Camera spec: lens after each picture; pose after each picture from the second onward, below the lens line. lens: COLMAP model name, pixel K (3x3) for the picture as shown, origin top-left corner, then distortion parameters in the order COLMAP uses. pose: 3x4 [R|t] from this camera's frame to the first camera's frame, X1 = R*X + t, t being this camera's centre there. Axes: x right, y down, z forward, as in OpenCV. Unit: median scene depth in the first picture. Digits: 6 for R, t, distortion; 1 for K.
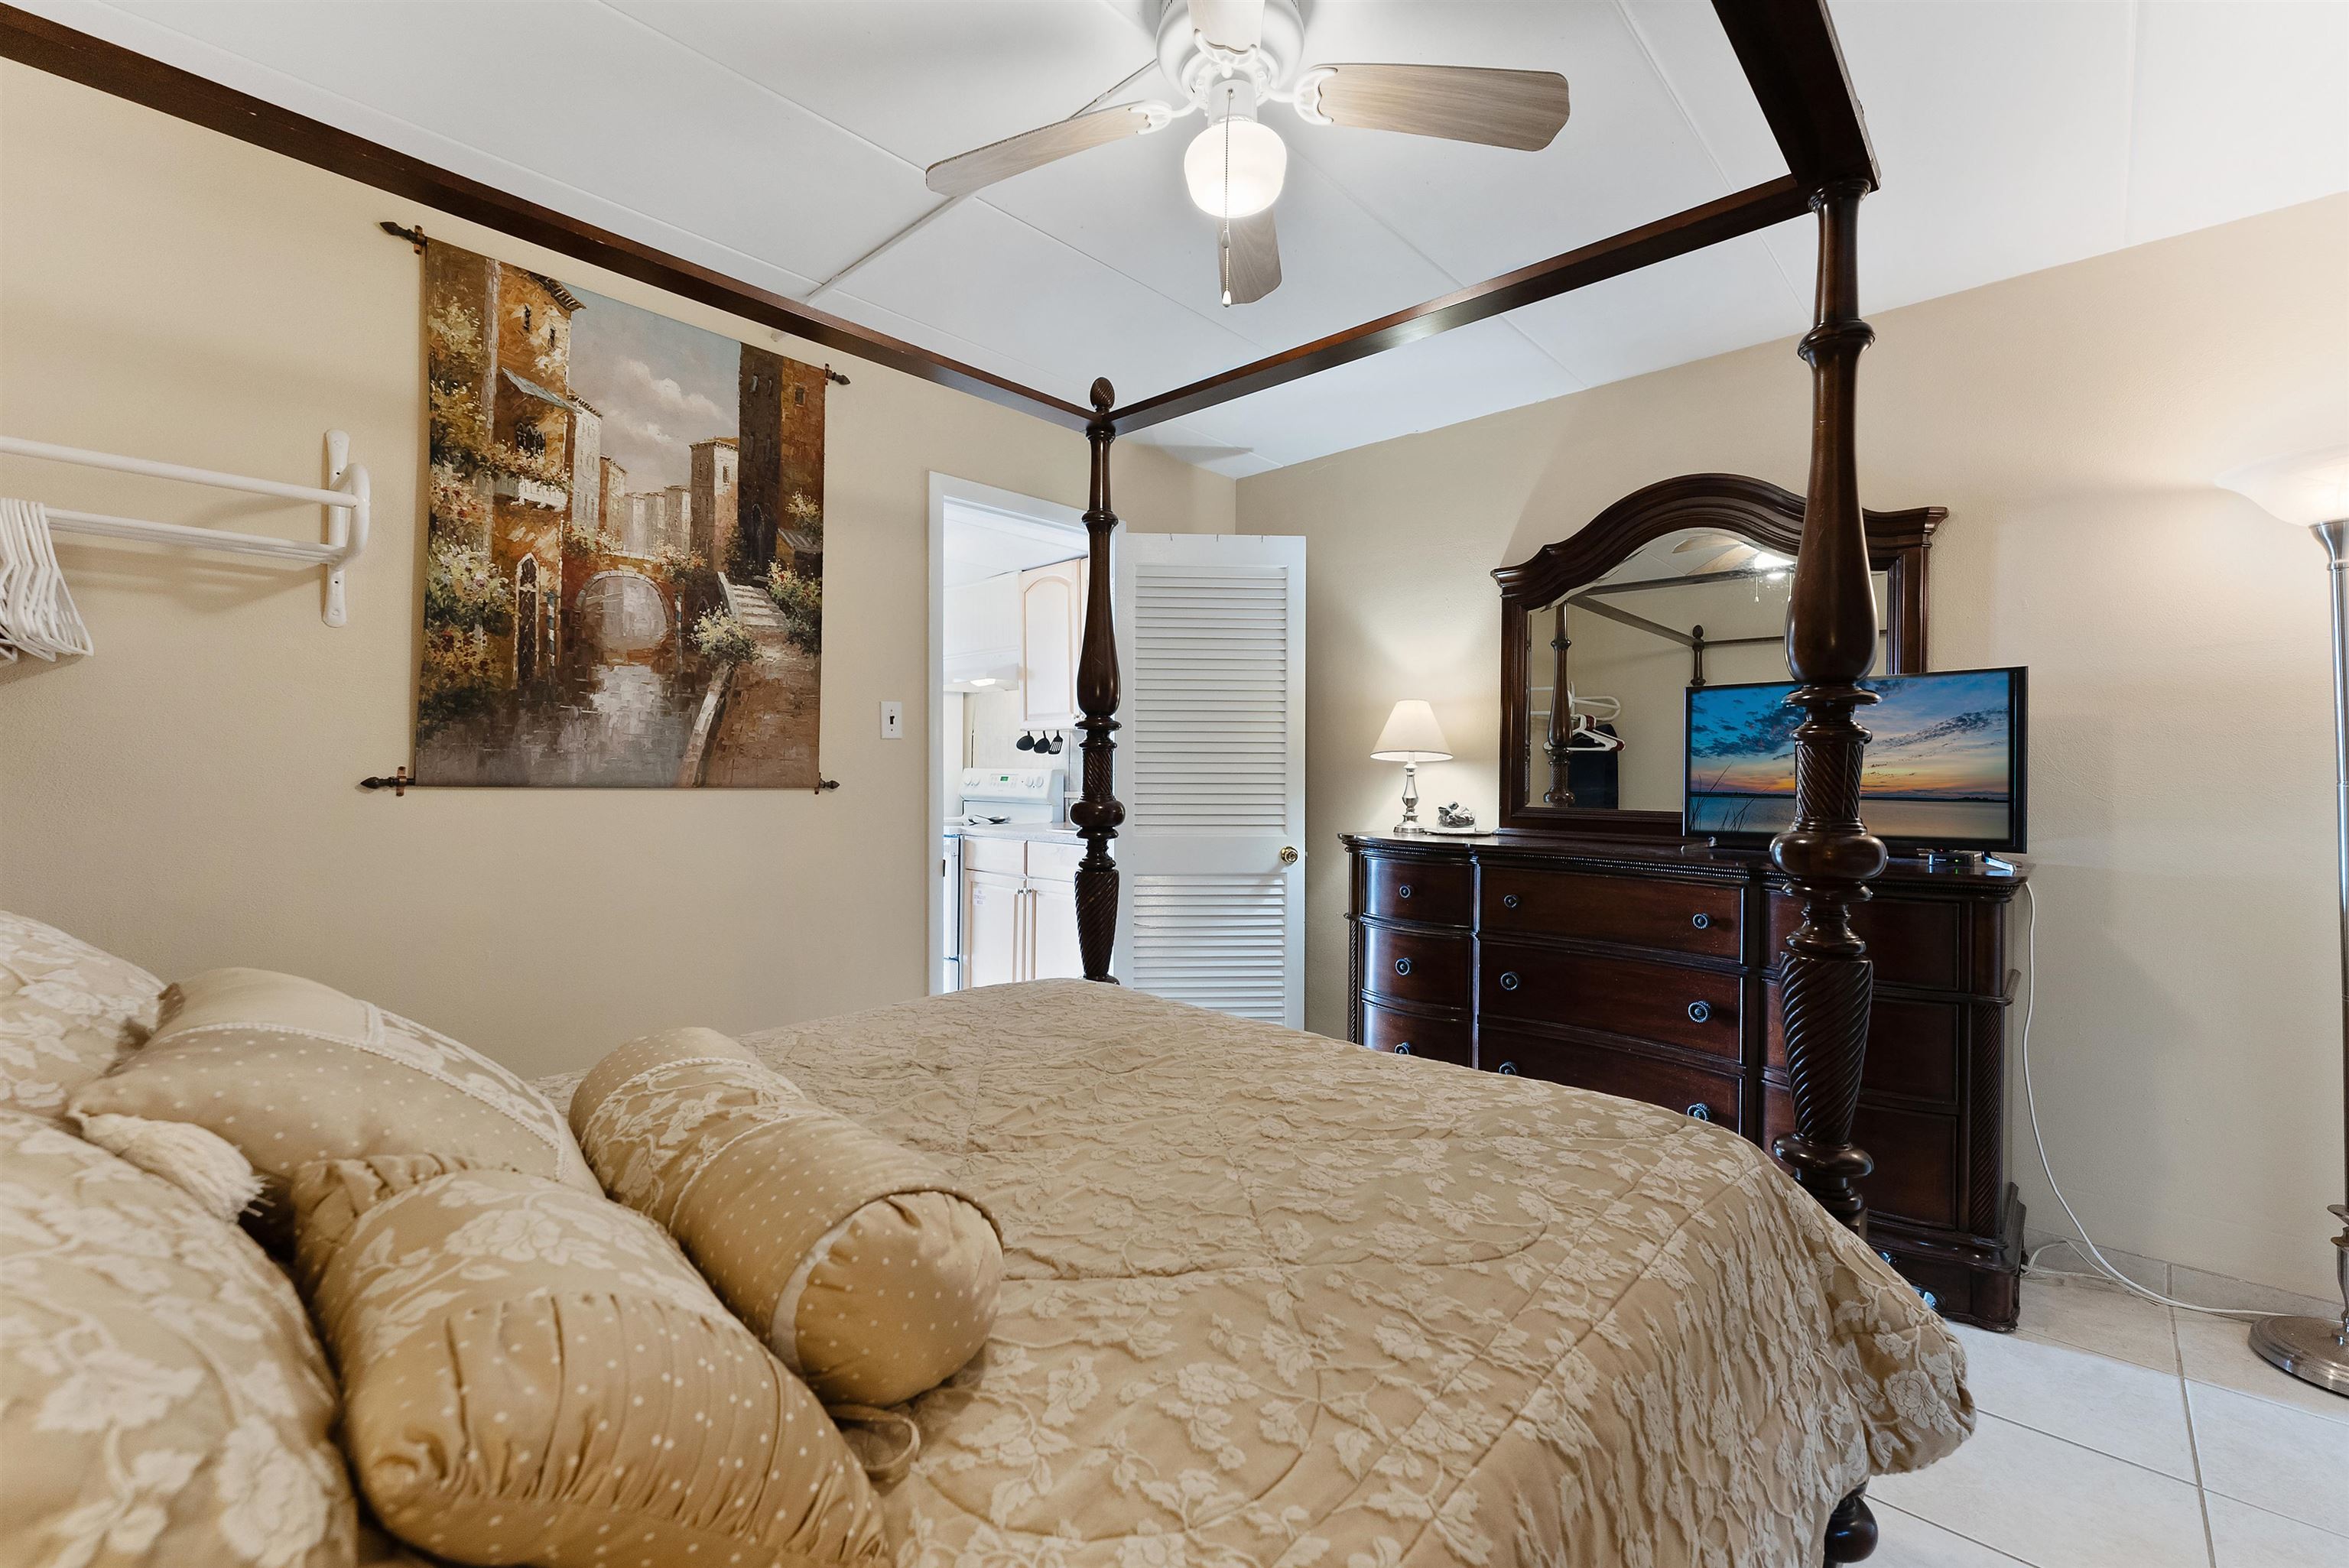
lens RADIAL K [[963.3, 0, 1183.7], [0, 963.3, 780.8], [0, 0, 1]] dist [0.000433, -0.000484]
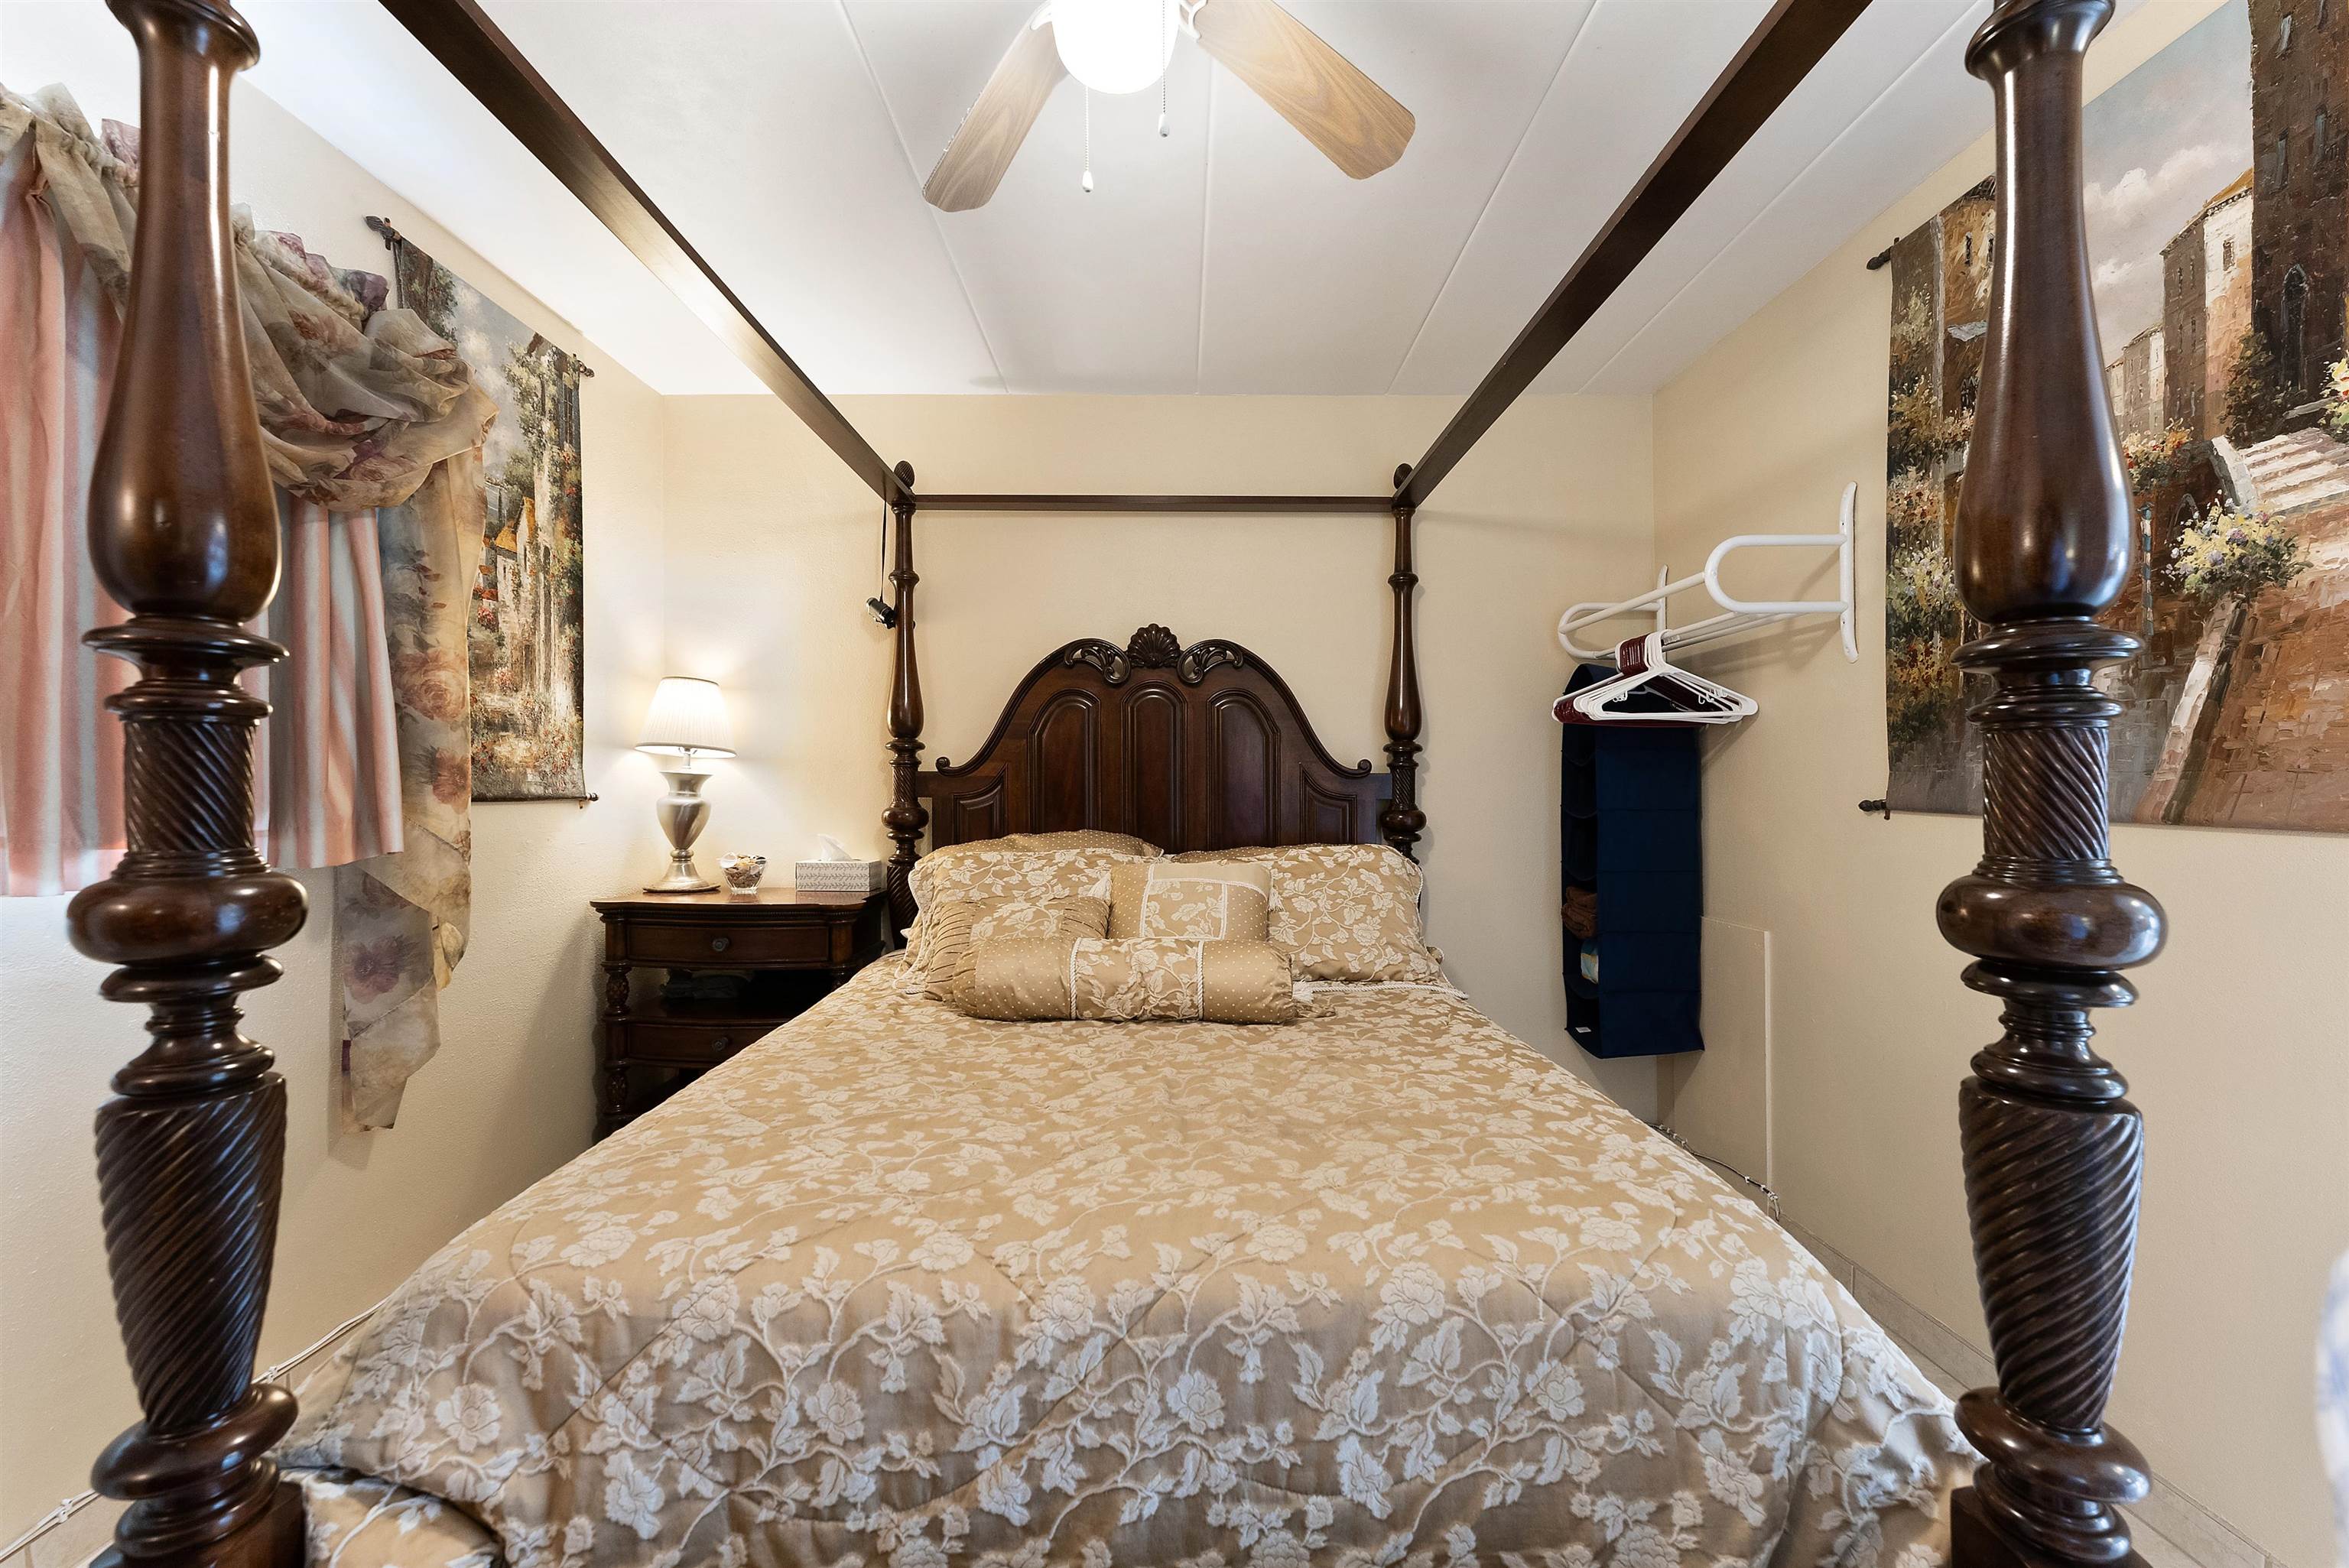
lens RADIAL K [[963.3, 0, 1163.3], [0, 963.3, 779.7], [0, 0, 1]] dist [0.000433, -0.000484]
pose [[-0.740539, -0.016659, -0.671807, 0.351036], [-0.020250, 0.999792, -0.002470, -0.006957], [0.671709, 0.011776, -0.740722, 1.056110]]
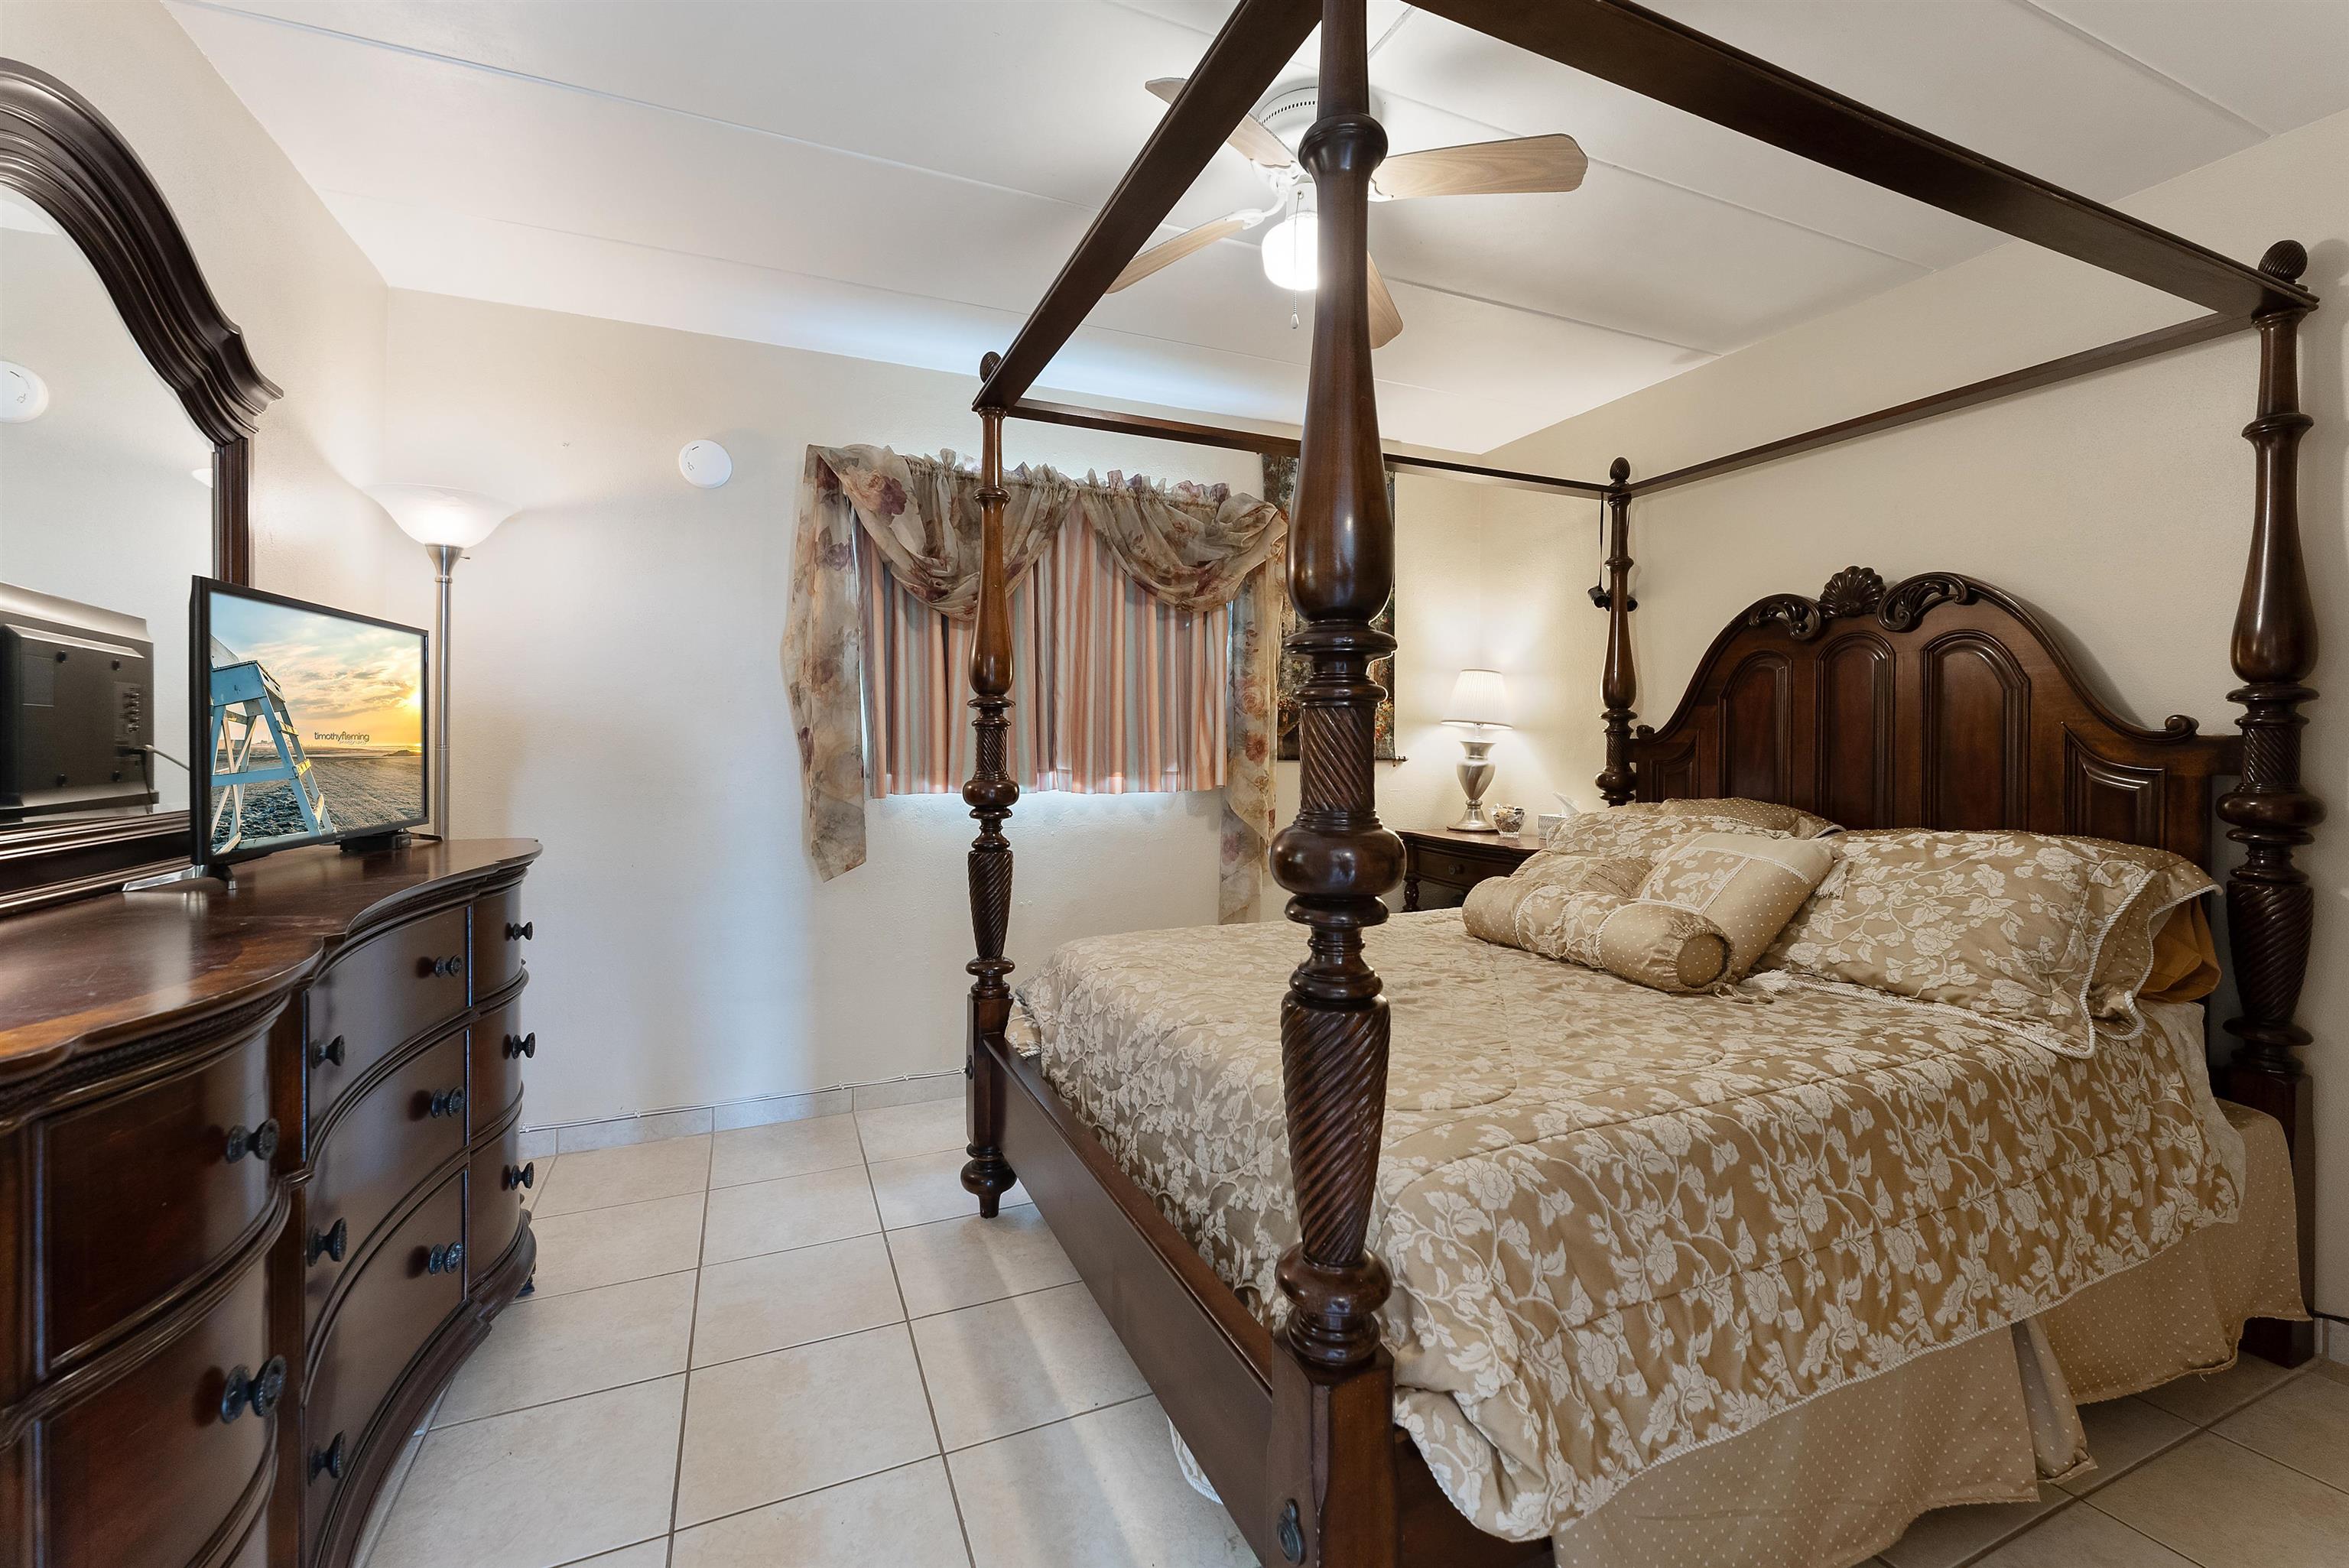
lens RADIAL K [[963.3, 0, 1161.6], [0, 963.3, 741.4], [0, 0, 1]] dist [0.000433, -0.000484]
pose [[-0.909798, -0.012336, 0.414869, -0.212003], [-0.008360, 0.999900, 0.011399, -0.021026], [-0.414968, 0.006903, -0.909810, 1.429440]]
